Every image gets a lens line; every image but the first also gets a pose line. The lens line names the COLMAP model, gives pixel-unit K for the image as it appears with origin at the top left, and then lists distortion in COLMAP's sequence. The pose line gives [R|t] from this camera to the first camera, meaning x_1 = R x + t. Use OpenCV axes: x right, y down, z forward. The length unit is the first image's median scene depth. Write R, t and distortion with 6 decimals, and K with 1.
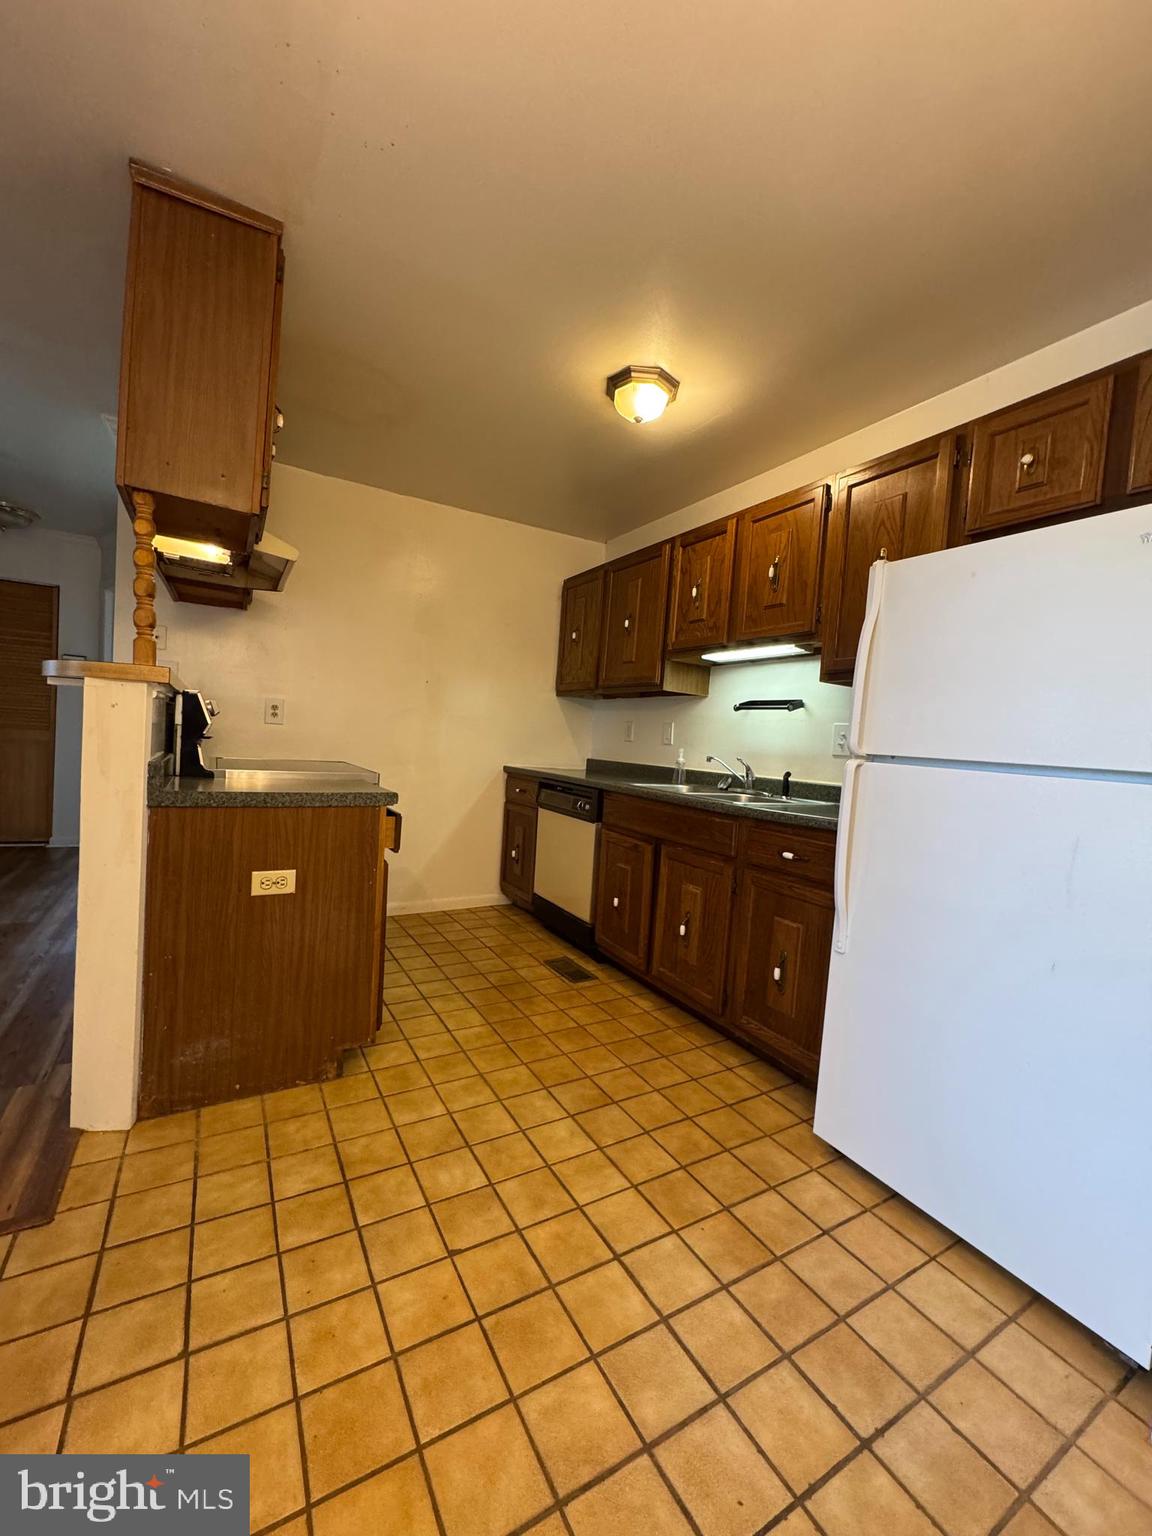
lens RADIAL K [[610.2, 0, 576.5], [0, 610.2, 768.4], [0, 0, 1]] dist [-0.004286, -0.000002]
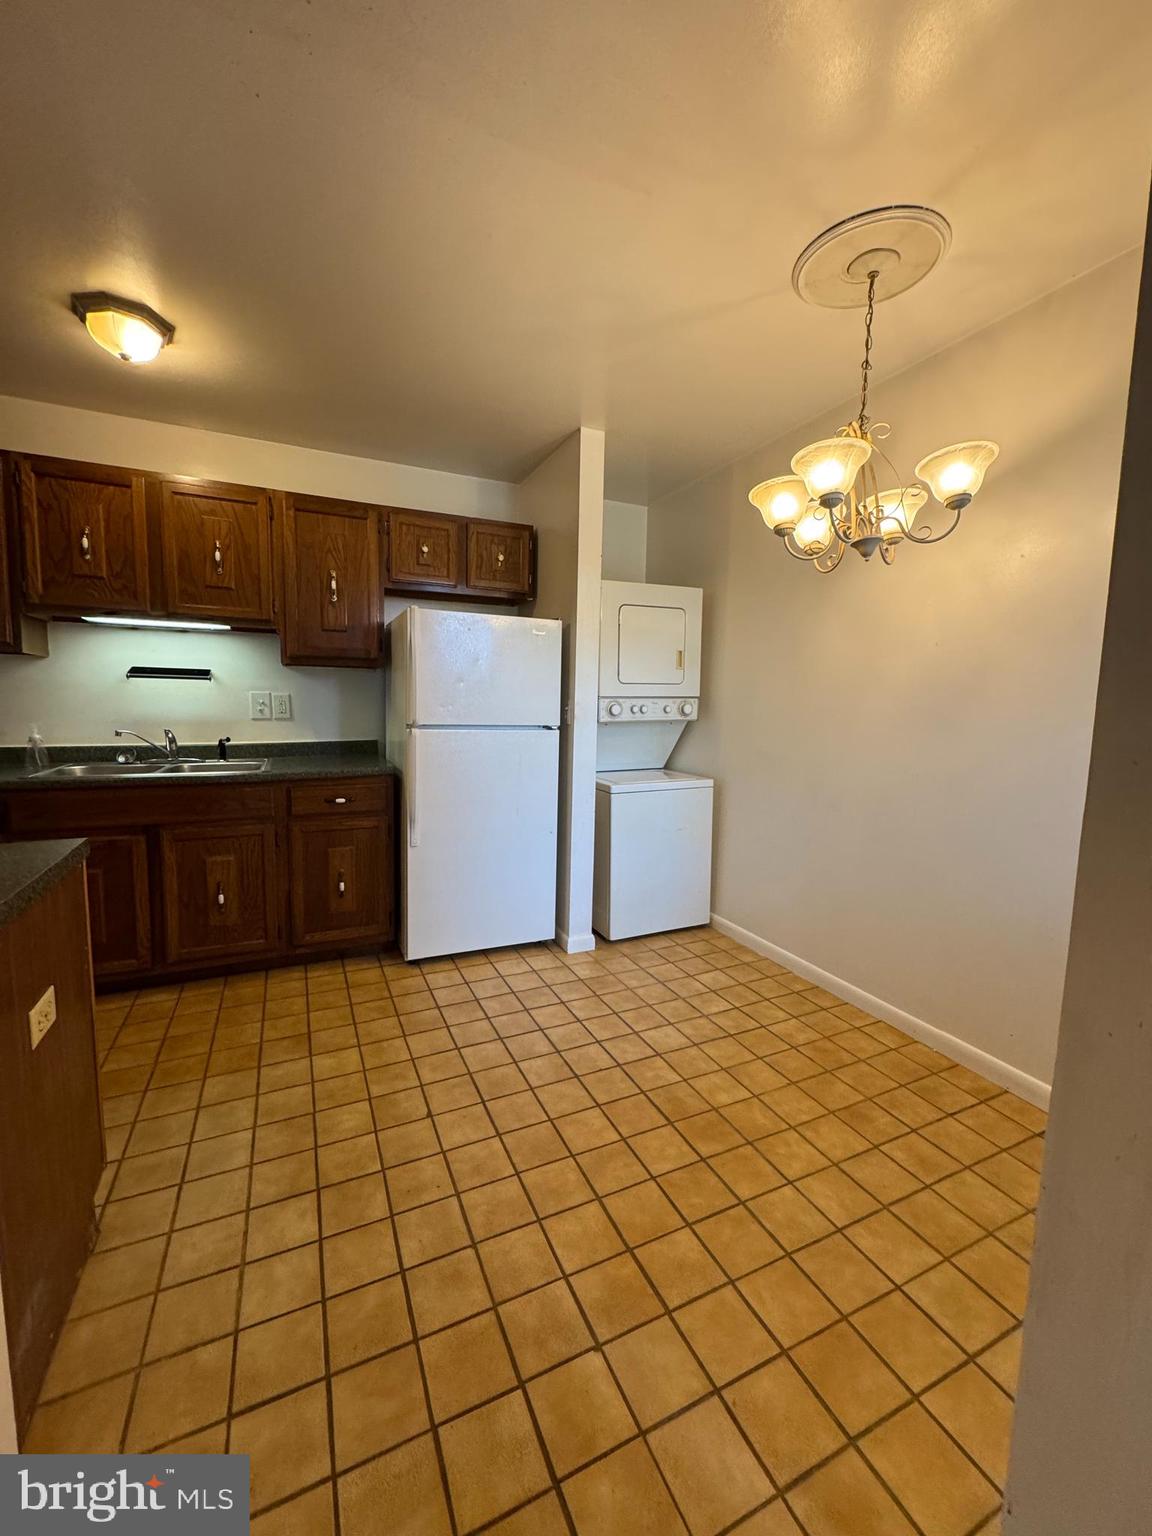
lens RADIAL K [[610.2, 0, 575.3], [0, 610.2, 765.7], [0, 0, 1]] dist [-0.004286, -0.000002]
pose [[0.098061, -0.172559, 0.980106, -0.834587], [0.031672, 0.984895, 0.170233, -0.135534], [-0.994676, 0.014348, 0.102045, 0.300742]]
